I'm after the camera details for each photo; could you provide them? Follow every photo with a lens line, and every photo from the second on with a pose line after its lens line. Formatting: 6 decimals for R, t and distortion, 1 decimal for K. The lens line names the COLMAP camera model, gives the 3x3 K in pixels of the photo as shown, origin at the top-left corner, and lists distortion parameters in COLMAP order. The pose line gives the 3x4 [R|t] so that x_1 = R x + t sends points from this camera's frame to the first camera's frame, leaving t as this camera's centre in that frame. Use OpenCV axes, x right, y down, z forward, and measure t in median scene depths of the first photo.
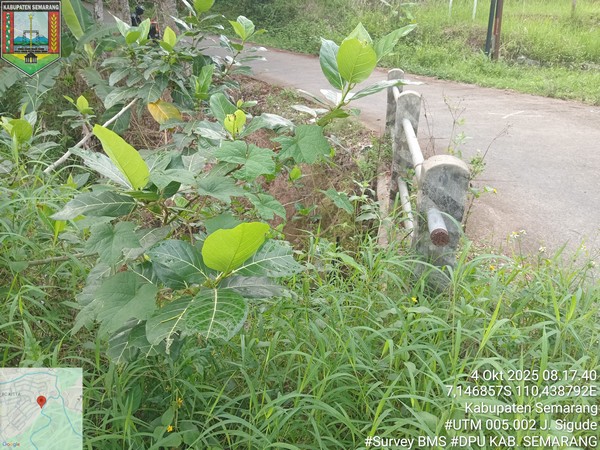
lens RADIAL K [[457.6, 0, 300.0], [0, 457.6, 225.0], [0, 0, 1]] dist [0.001210, -0.029334]
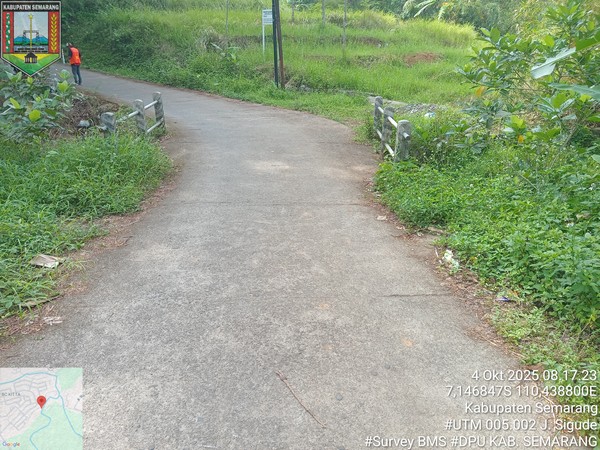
lens RADIAL K [[457.5, 0, 300.0], [0, 457.5, 225.0], [0, 0, 1]] dist [0.044776, -0.094547]
pose [[0.977117, -0.063036, 0.203145, 0.182287], [0.074914, 0.995869, -0.051315, 0.190611], [-0.199071, 0.065359, 0.977803, -0.516349]]
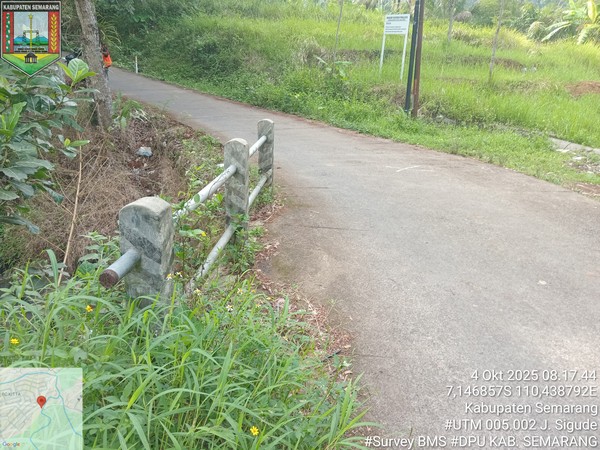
lens RADIAL K [[453.8, 0, 300.0], [0, 453.8, 225.0], [0, 0, 1]] dist [0.046790, -0.074309]
pose [[0.996110, 0.033969, 0.081307, 0.102037], [-0.025619, 0.994494, -0.101615, 0.000345], [-0.084311, 0.099136, 0.991496, -0.002937]]
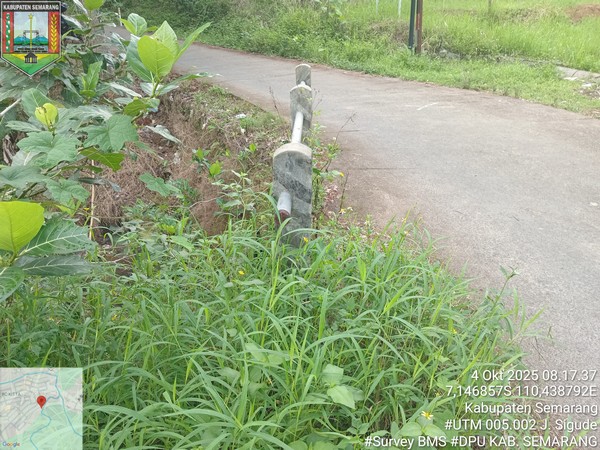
lens RADIAL K [[455.9, 0, 300.0], [0, 455.9, 225.0], [0, 0, 1]] dist [0.023660, -0.056559]
pose [[0.993461, -0.048530, 0.103343, 0.037930], [0.047744, 0.998809, 0.010069, 0.005736], [-0.103709, -0.005069, 0.994595, -0.014716]]
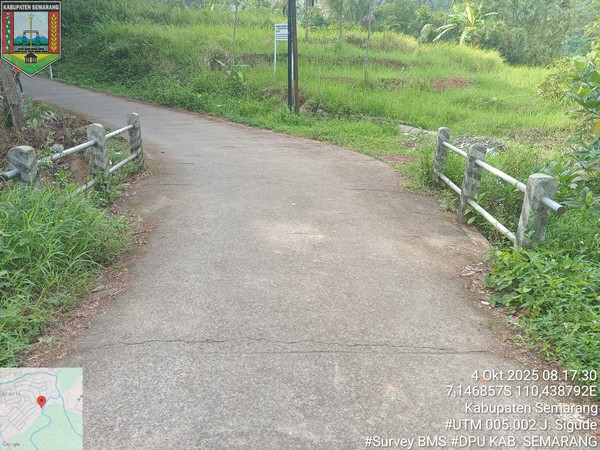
lens RADIAL K [[454.1, 0, 300.0], [0, 454.1, 225.0], [0, 0, 1]] dist [0.057980, -0.109241]
pose [[0.978871, -0.026201, 0.202792, 0.205608], [0.047191, 0.993930, -0.099374, 0.088895], [-0.198957, 0.106844, 0.974166, -0.234829]]
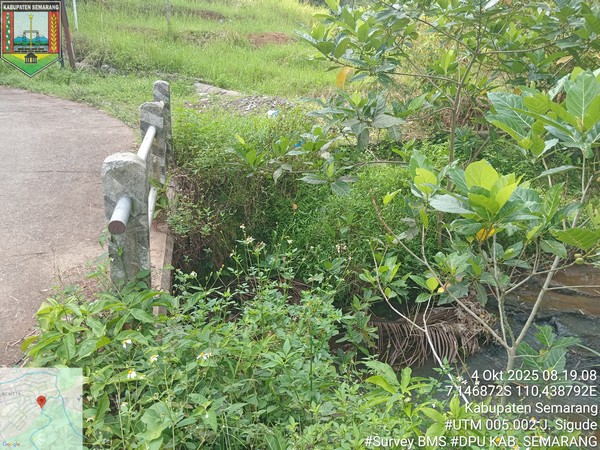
lens RADIAL K [[452.6, 0, 300.0], [0, 452.6, 225.0], [0, 0, 1]] dist [0.054769, -0.116007]
pose [[0.880418, -0.120600, 0.458607, 0.440165], [0.134293, 0.990938, 0.002776, 0.061458], [-0.454786, 0.059143, 0.888635, -0.130645]]
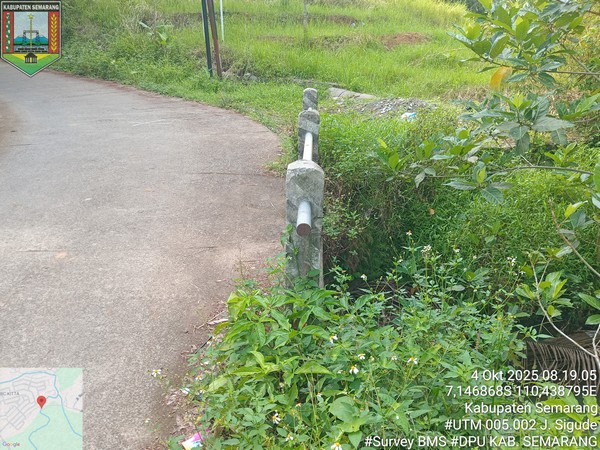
lens RADIAL K [[453.0, 0, 300.0], [0, 453.0, 225.0], [0, 0, 1]] dist [0.047689, -0.098491]
pose [[0.972590, -0.077848, 0.219107, 0.416098], [0.086287, 0.995842, -0.029197, 0.056914], [-0.215923, 0.047303, 0.975264, -0.127790]]
